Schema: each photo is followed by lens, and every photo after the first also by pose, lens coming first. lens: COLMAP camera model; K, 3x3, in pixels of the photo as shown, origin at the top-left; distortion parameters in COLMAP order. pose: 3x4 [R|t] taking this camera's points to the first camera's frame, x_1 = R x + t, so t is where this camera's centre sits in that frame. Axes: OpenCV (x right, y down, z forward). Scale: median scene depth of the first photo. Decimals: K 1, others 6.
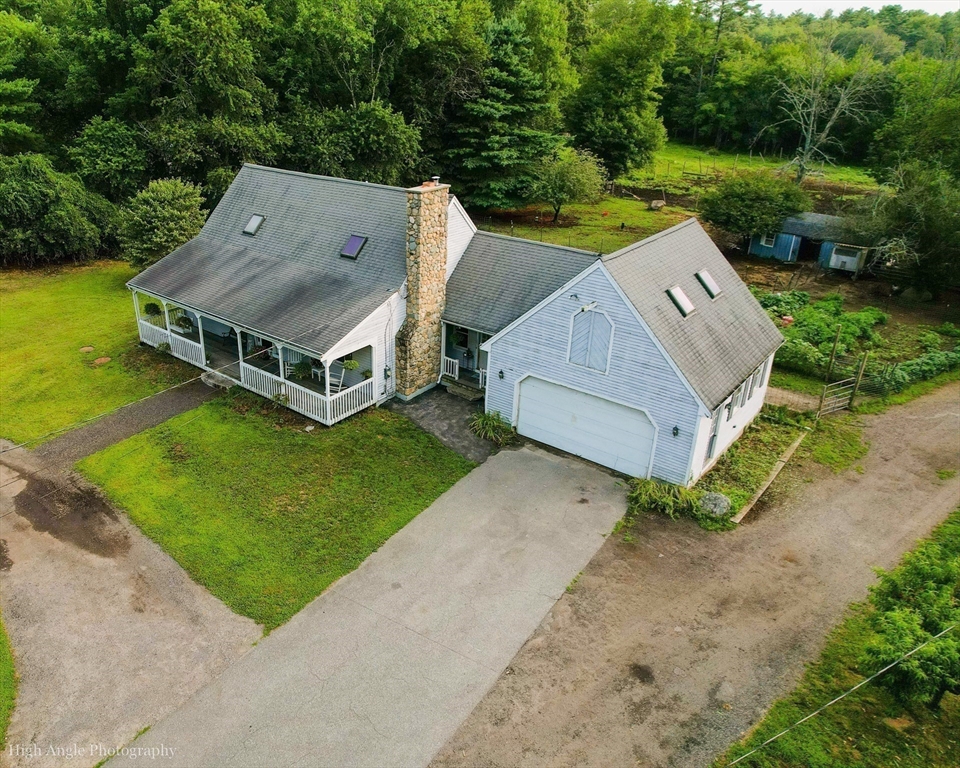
lens RADIAL K [[701.0, 0, 415.0], [0, 701.0, 417.3], [0, 0, 1]] dist [-0.045638, -0.001391]
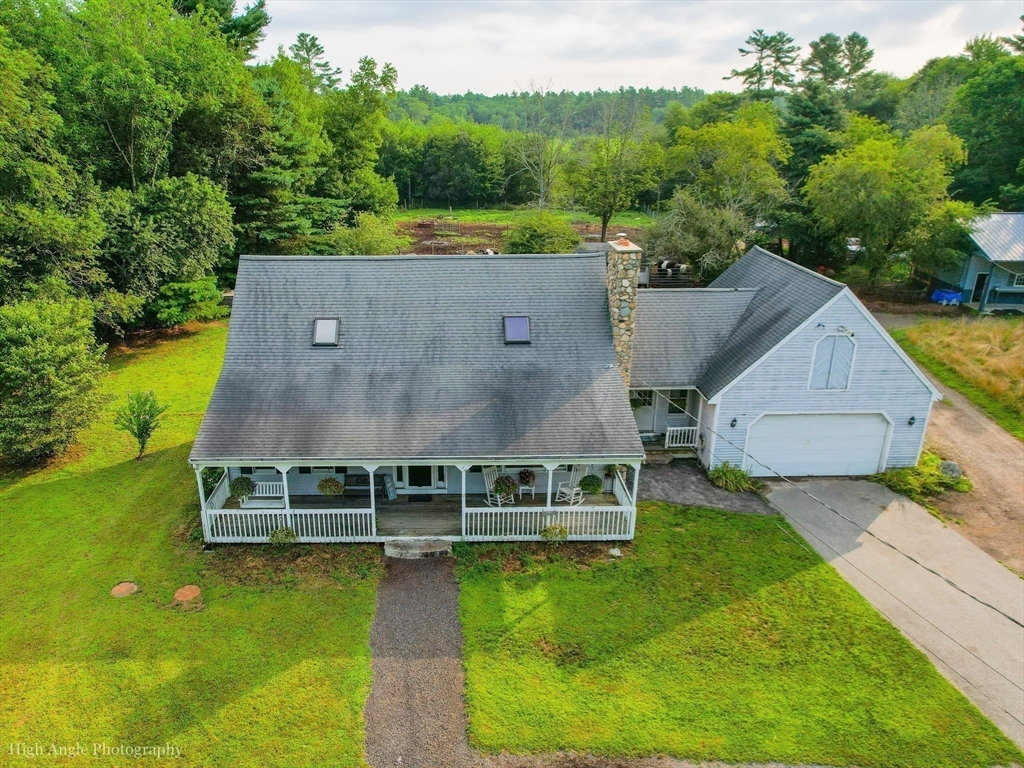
lens RADIAL K [[705.7, 0, 463.0], [0, 705.7, 406.6], [0, 0, 1]] dist [-0.044013, 0.005798]
pose [[0.757116, -0.251706, 0.602843, -0.771564], [0.313254, 0.949664, 0.003096, -0.211680], [-0.573278, 0.186499, 0.797854, 0.459126]]
